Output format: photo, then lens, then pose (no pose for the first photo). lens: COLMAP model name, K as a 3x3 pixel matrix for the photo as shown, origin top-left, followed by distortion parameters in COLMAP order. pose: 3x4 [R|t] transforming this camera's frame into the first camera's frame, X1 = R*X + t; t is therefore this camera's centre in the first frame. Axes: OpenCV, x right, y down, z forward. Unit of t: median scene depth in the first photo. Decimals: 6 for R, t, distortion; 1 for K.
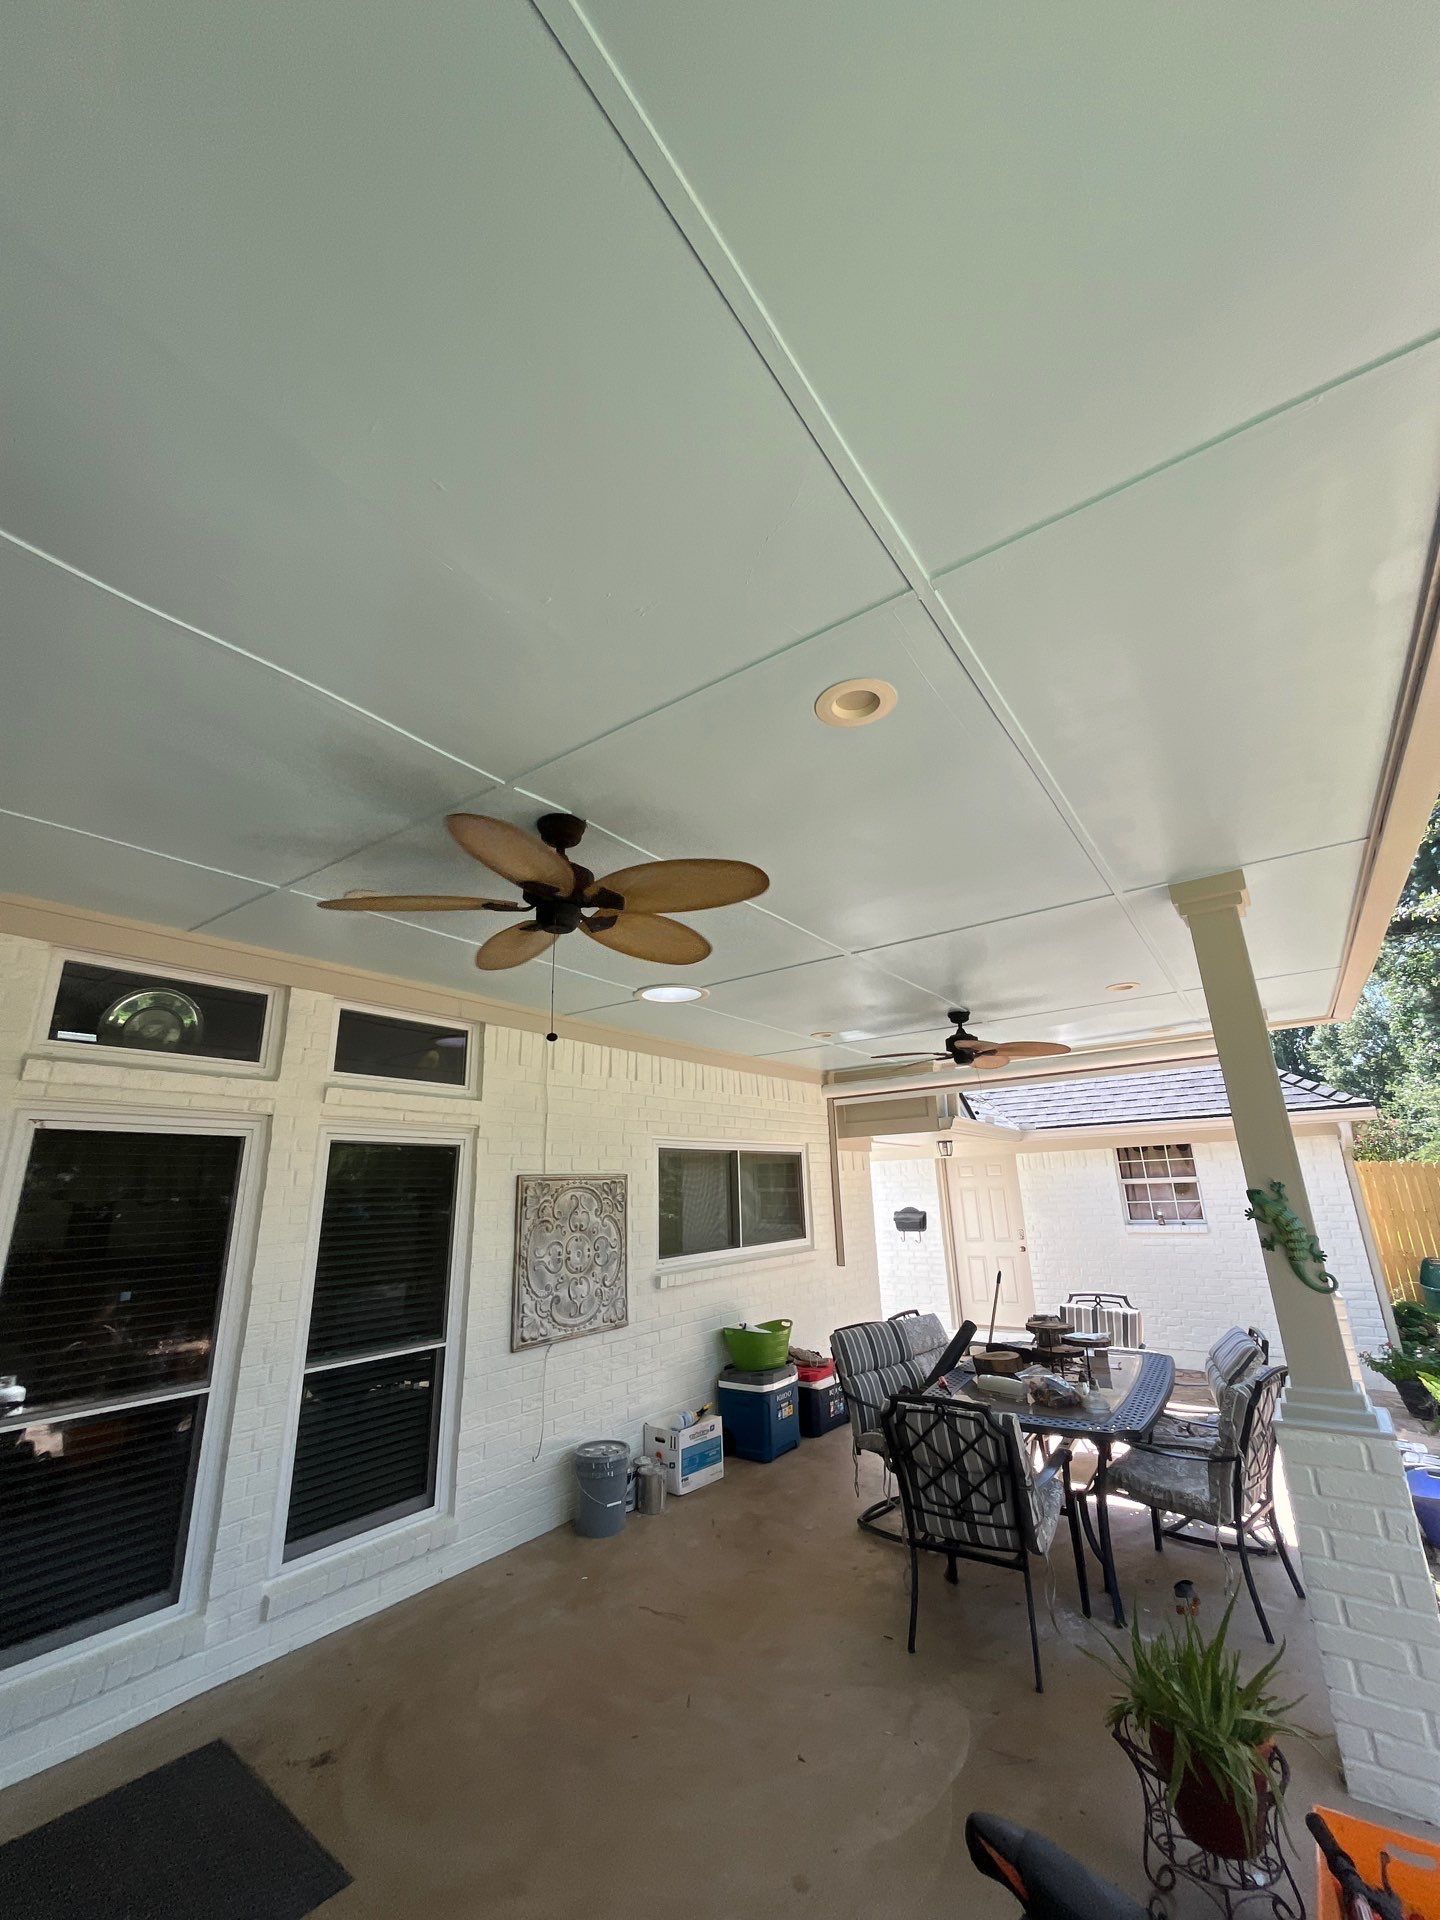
lens RADIAL K [[784.1, 0, 720.0], [0, 784.1, 960.0], [0, 0, 1]] dist [-0.002224, -0.000594]
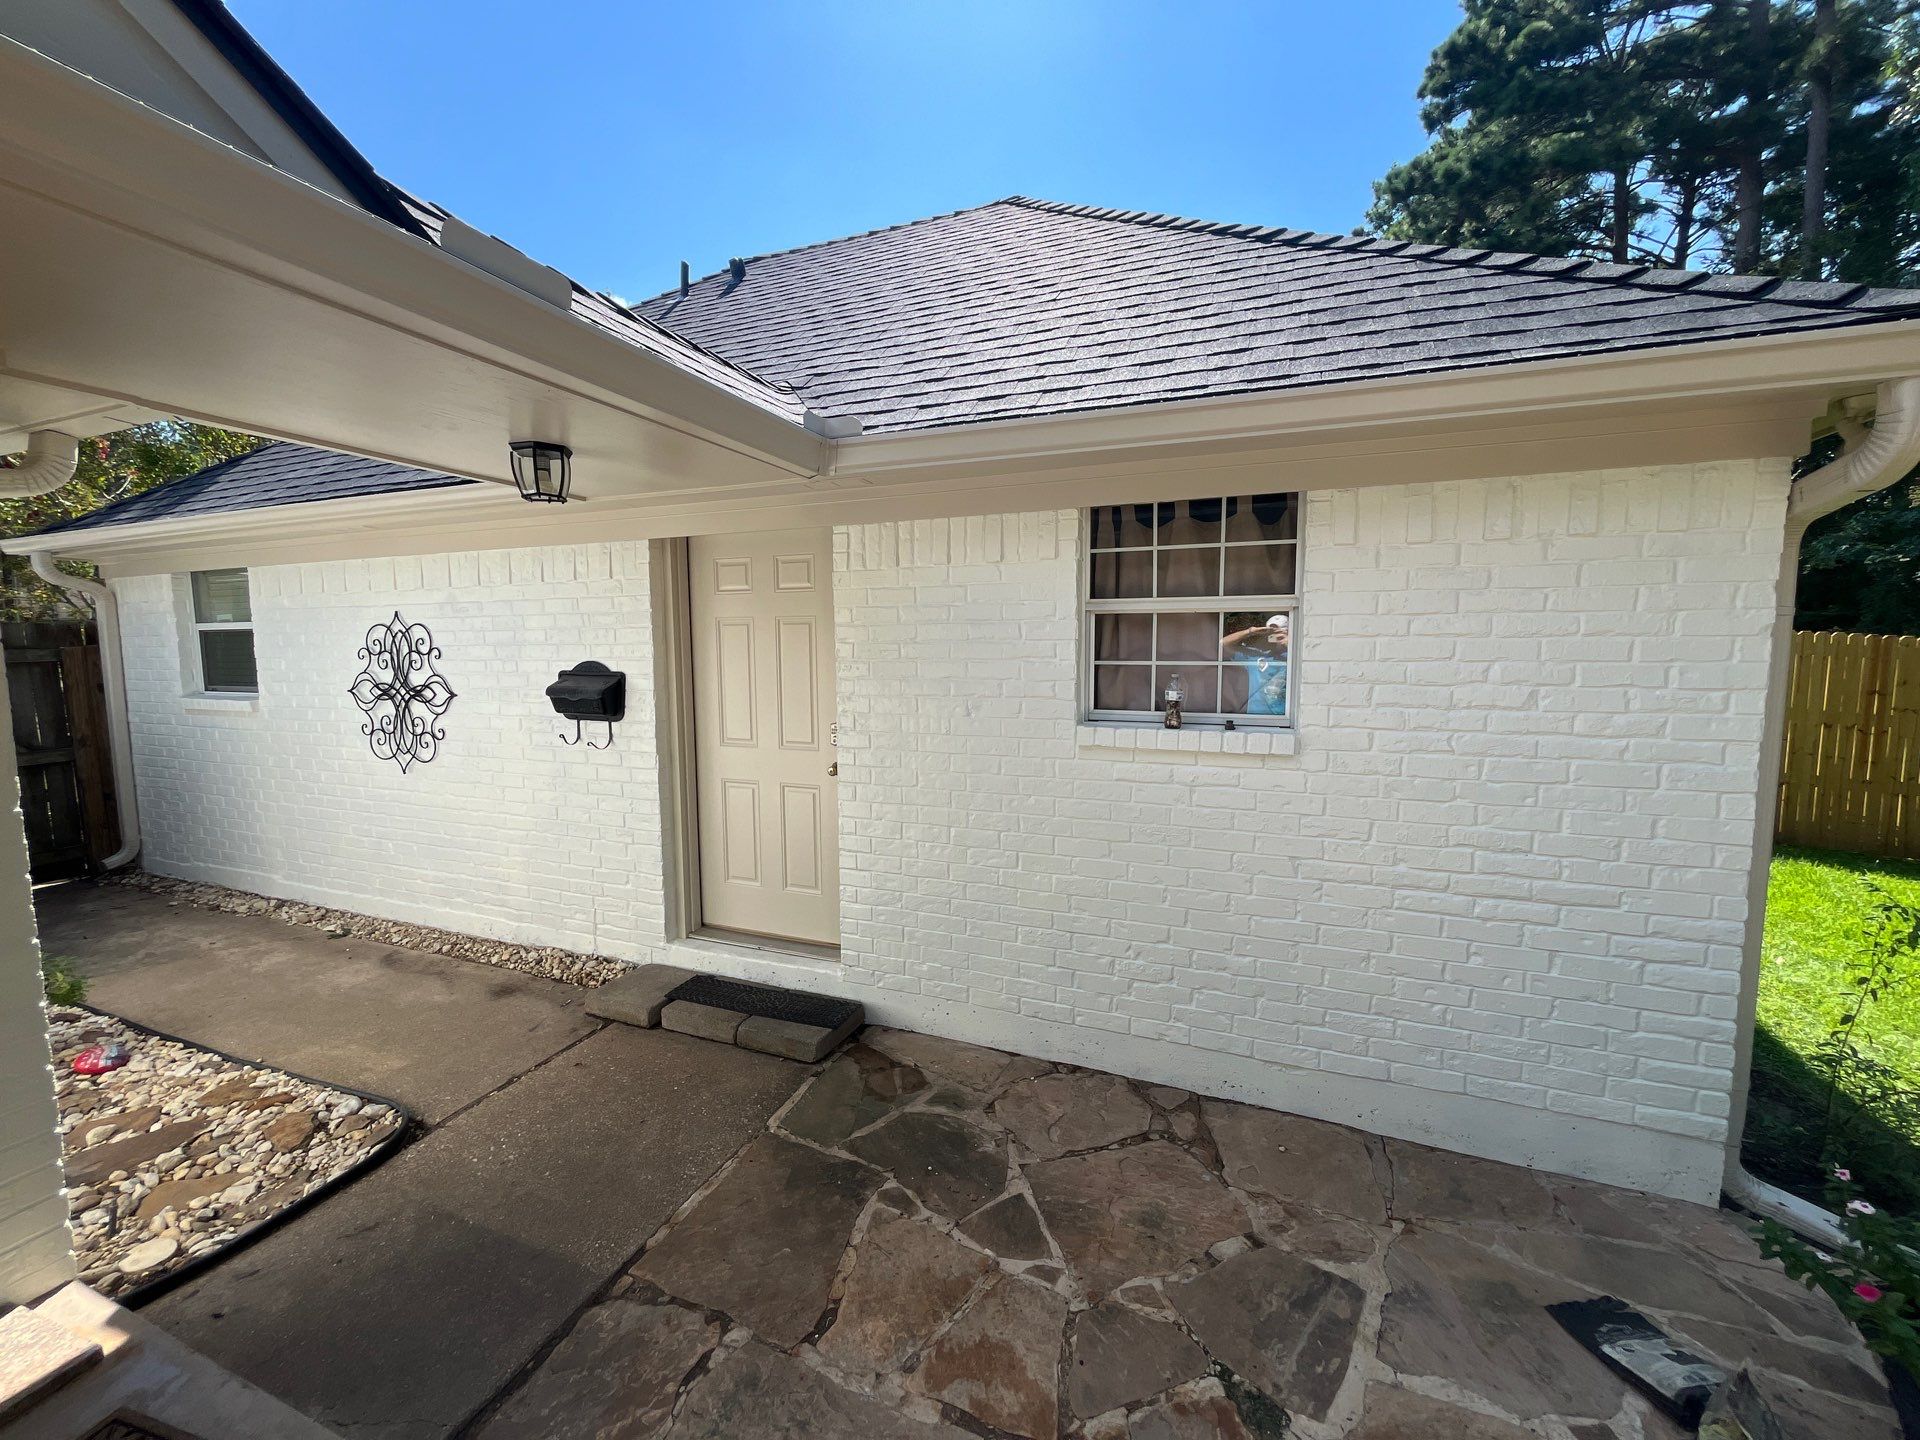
lens RADIAL K [[784.1, 0, 958.3], [0, 784.1, 713.4], [0, 0, 1]] dist [-0.002224, -0.000594]
pose [[0.970227, 0.003885, 0.242167, 0.385038], [-0.092710, 0.929675, 0.356523, 0.215518], [-0.223751, -0.368359, 0.902356, 0.704519]]
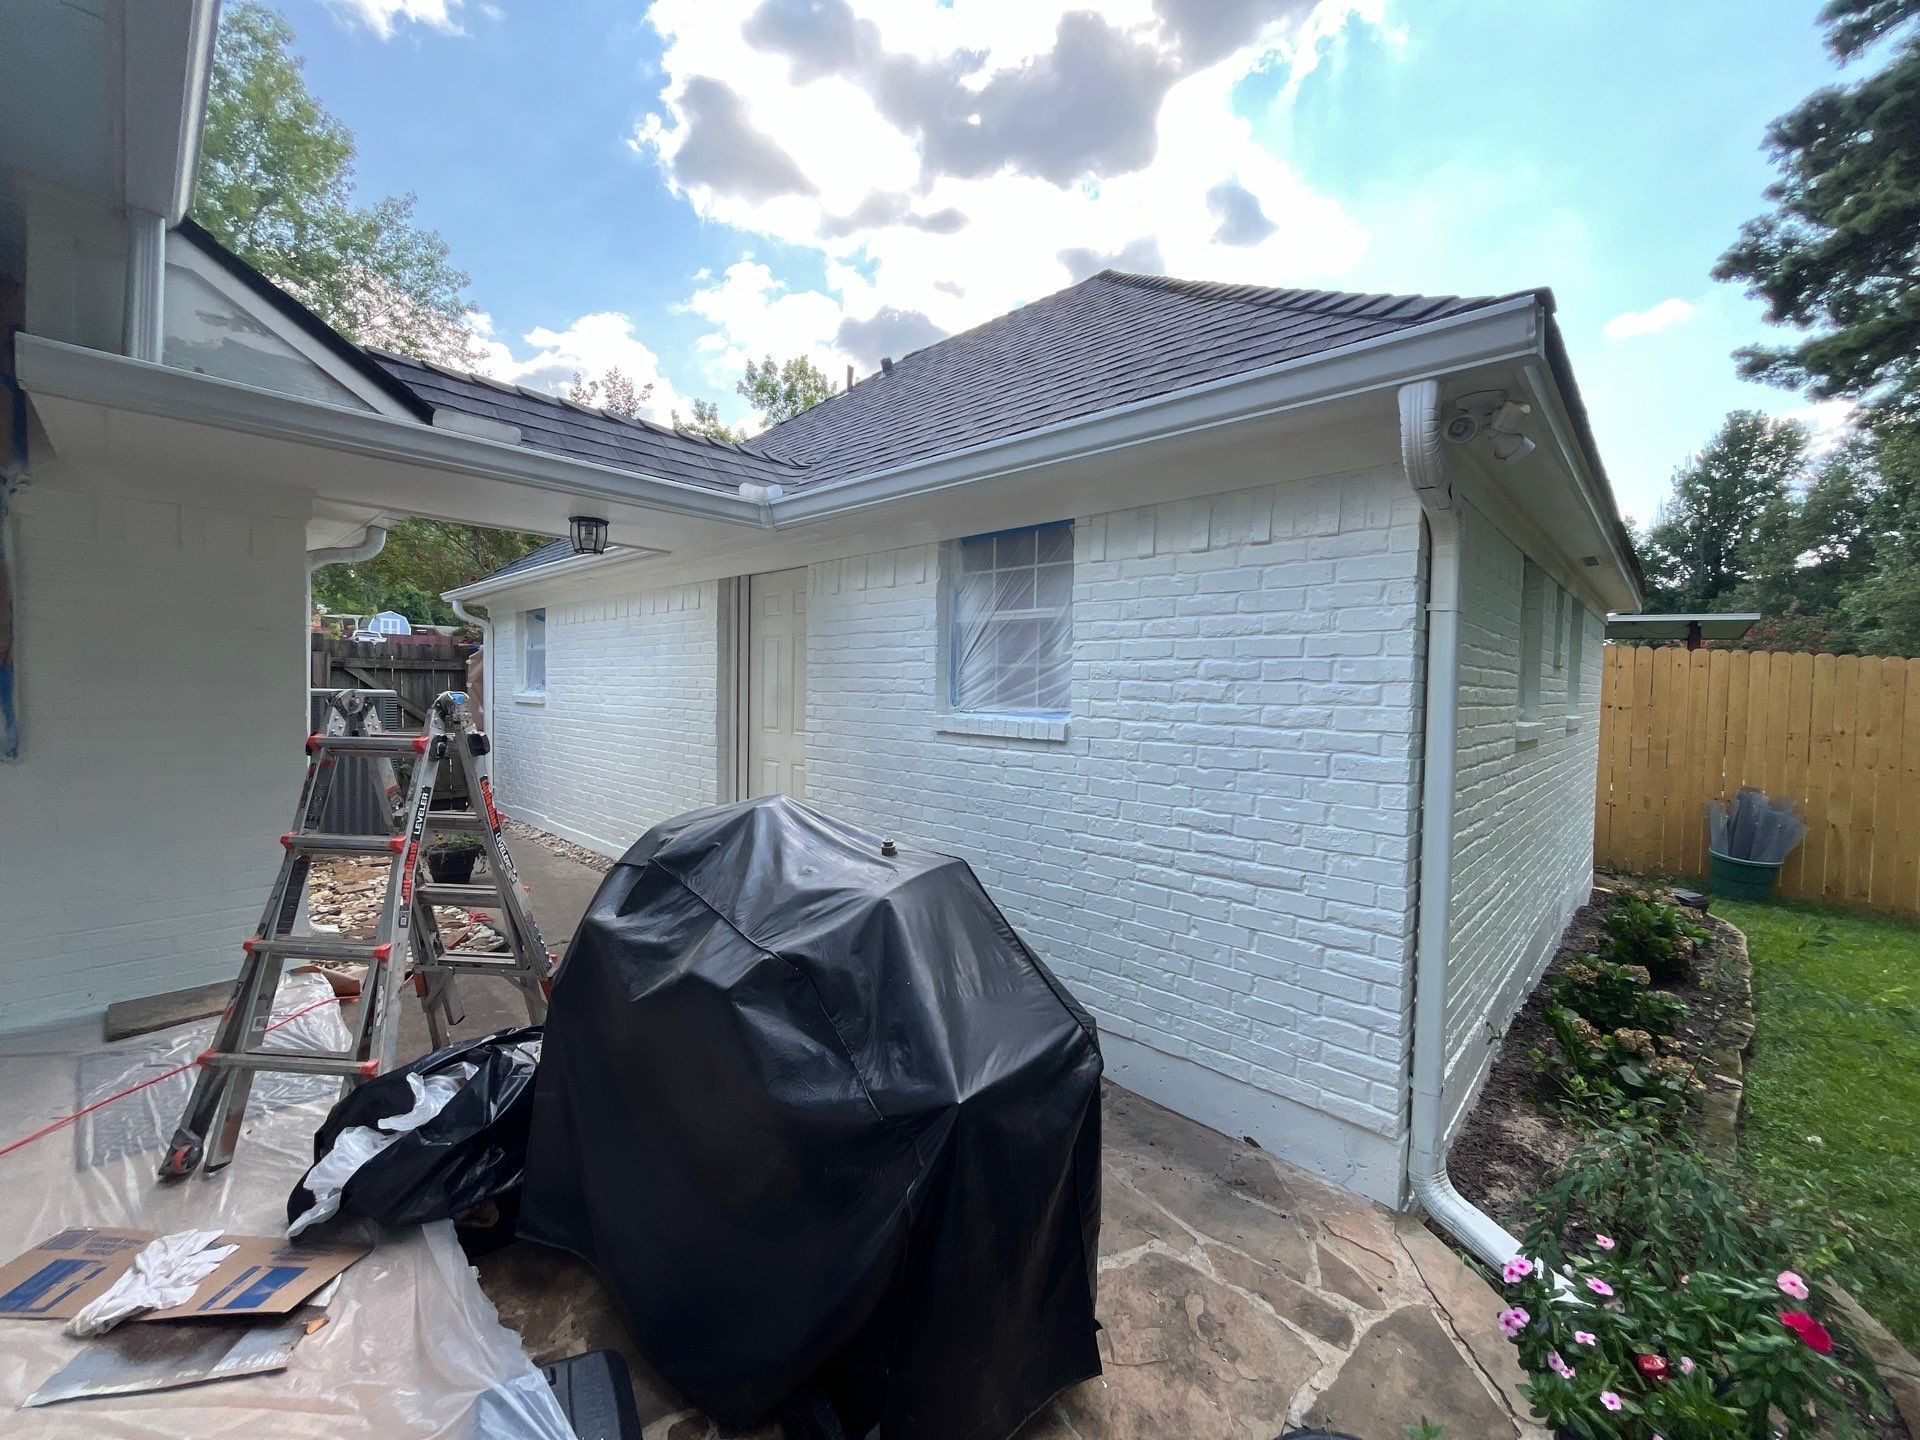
lens RADIAL K [[784.1, 0, 958.3], [0, 784.1, 713.4], [0, 0, 1]] dist [-0.002224, -0.000594]
pose [[0.988954, 0.056558, -0.137006, 0.599271], [-0.009881, 0.947437, 0.319790, 0.201120], [0.147891, -0.314904, 0.937531, 0.600322]]
